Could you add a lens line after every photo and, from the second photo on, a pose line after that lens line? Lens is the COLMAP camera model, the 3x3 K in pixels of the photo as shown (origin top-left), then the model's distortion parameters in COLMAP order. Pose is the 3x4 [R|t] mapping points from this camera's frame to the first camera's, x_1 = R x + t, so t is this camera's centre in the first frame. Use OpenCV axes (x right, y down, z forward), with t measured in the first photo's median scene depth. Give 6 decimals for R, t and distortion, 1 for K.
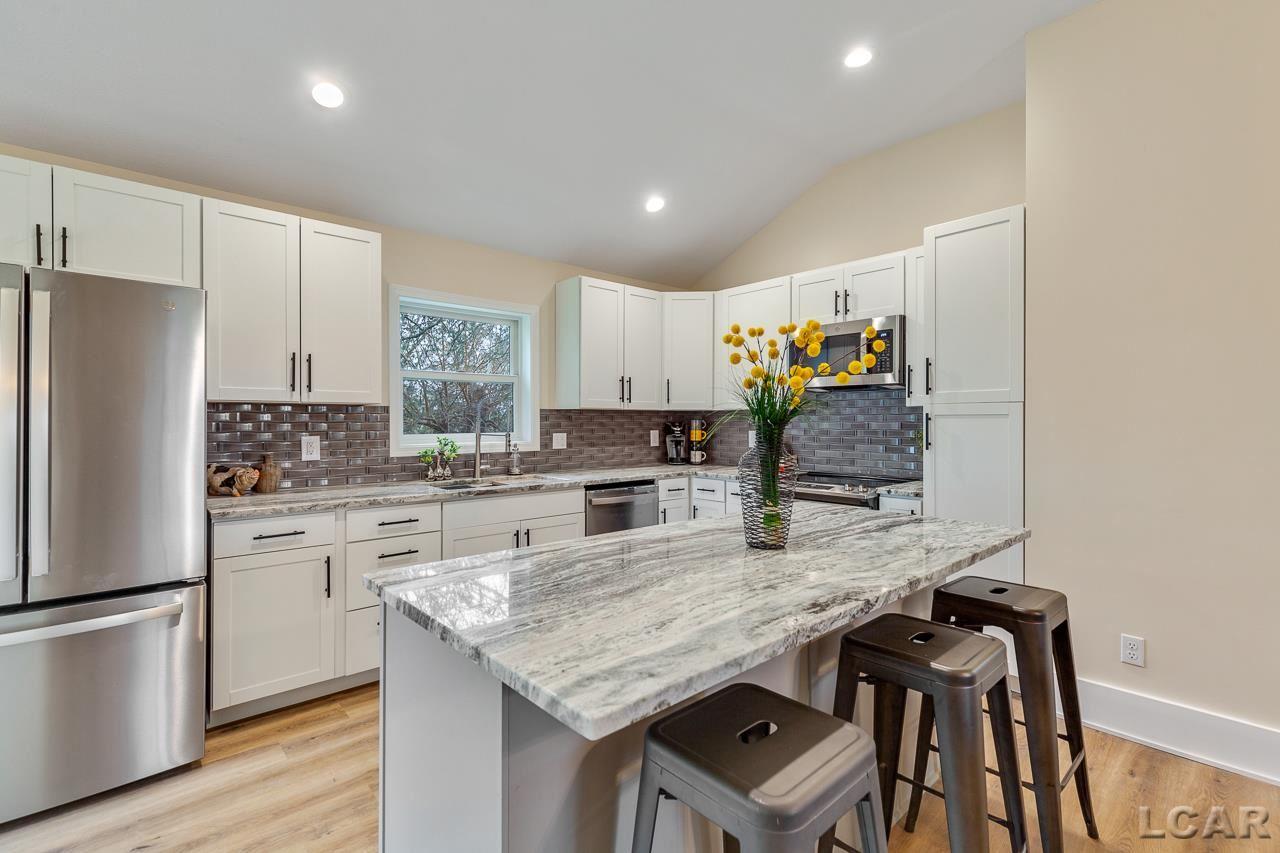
lens RADIAL K [[572.7, 0, 657.1], [0, 572.7, 421.8], [0, 0, 1]] dist [-0.001725, -0.000374]
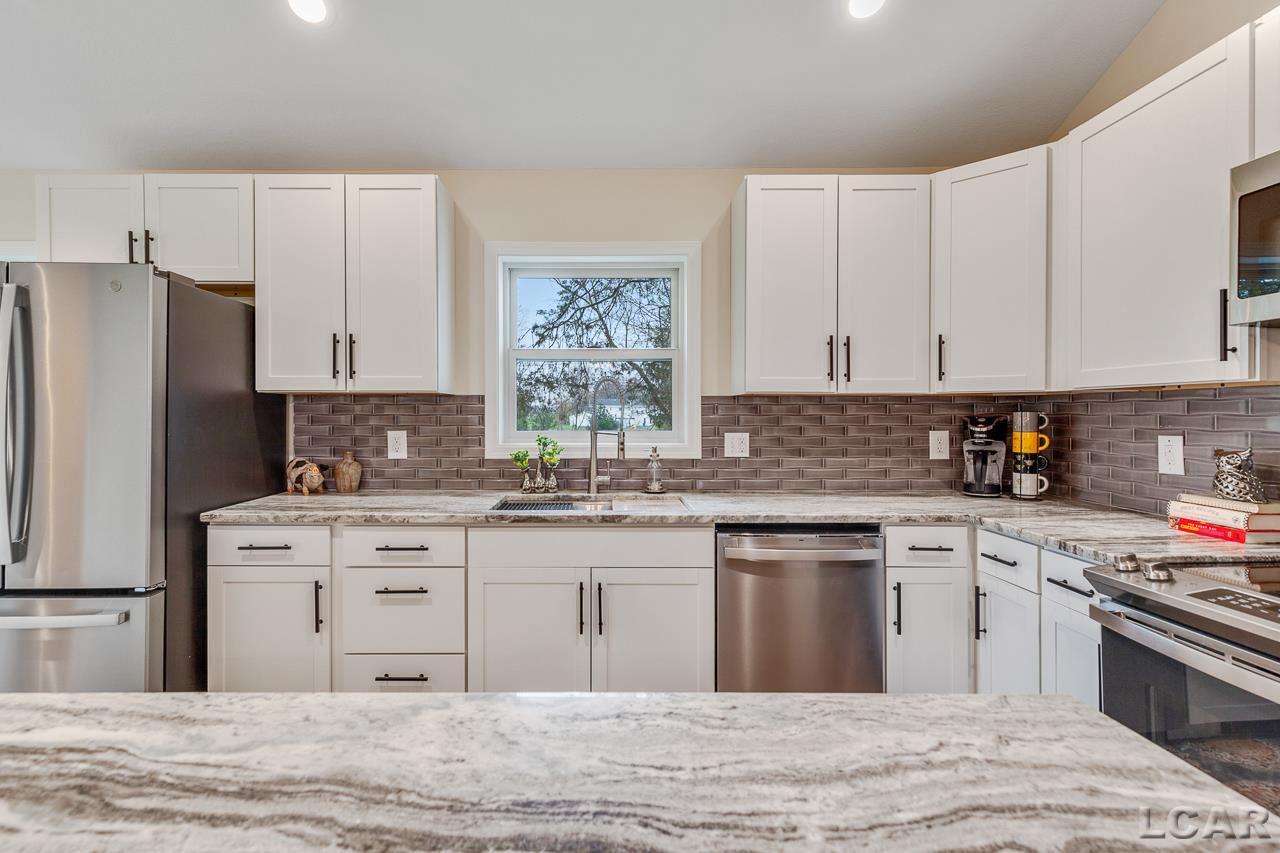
lens RADIAL K [[592.7, 0, 604.3], [0, 592.7, 417.3], [0, 0, 1]] dist [0.005125, -0.000003]
pose [[0.729492, 0.002175, -0.683985, 0.185235], [-0.002171, 0.999997, 0.000864, 0.002156], [0.683985, 0.000855, 0.729495, 0.427578]]
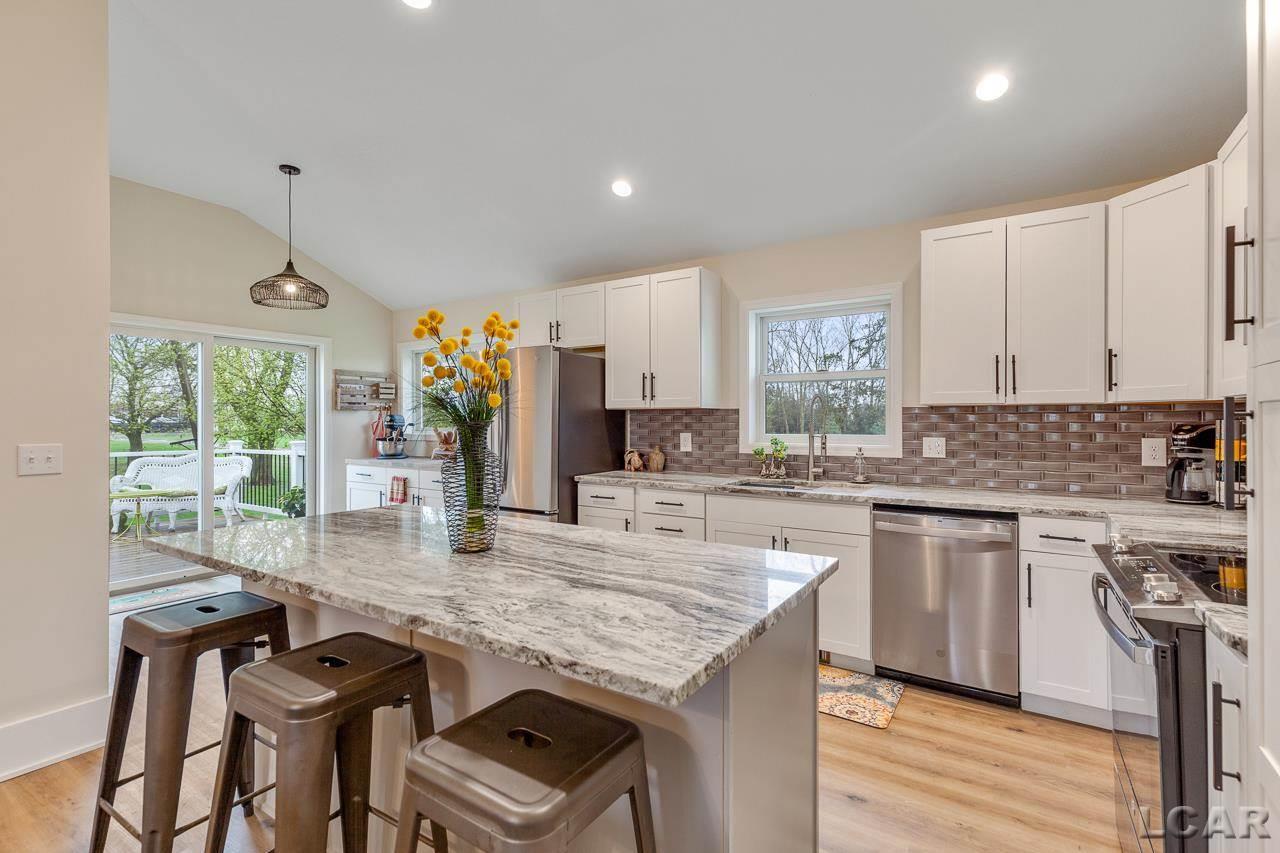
lens RADIAL K [[572.7, 0, 657.1], [0, 572.7, 421.8], [0, 0, 1]] dist [-0.001725, -0.000374]
pose [[0.259629, -0.001141, -0.965708, 0.501732], [-0.003164, 0.999993, -0.002032, 0.001558], [0.965703, 0.003583, 0.259624, 0.454734]]
